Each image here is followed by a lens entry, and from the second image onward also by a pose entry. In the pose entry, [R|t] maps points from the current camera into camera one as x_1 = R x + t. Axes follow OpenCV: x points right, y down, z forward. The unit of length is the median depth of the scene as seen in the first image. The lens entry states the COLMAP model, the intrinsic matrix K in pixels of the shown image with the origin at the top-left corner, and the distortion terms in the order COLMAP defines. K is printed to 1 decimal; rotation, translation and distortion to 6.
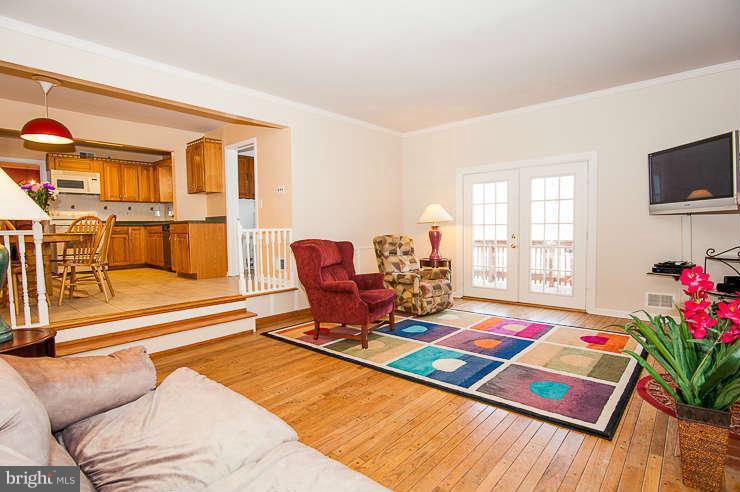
lens RADIAL K [[365.5, 0, 354.4], [0, 365.5, 242.8], [0, 0, 1]] dist [0.000590, 0.000966]
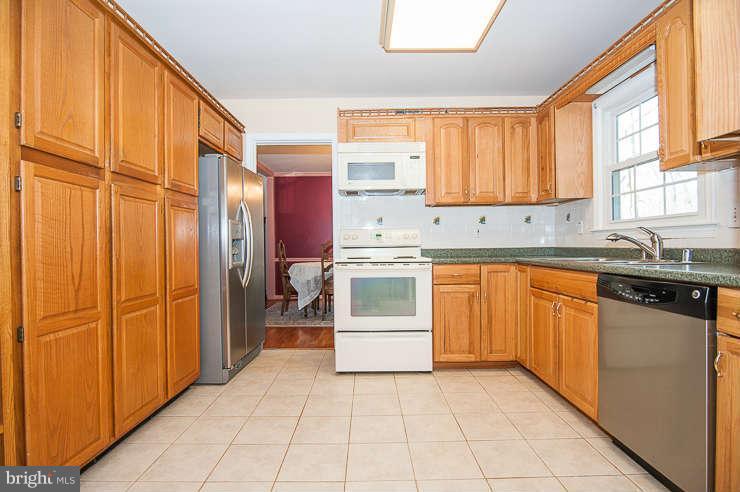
lens RADIAL K [[357.5, 0, 370.0], [0, 357.5, 246.0], [0, 0, 1]] dist [0.000623, 0.000403]
pose [[0.684820, 0.010043, -0.728643, -0.409247], [-0.036429, 0.999127, -0.020467, -0.051197], [0.727801, 0.040559, 0.684588, 0.632288]]
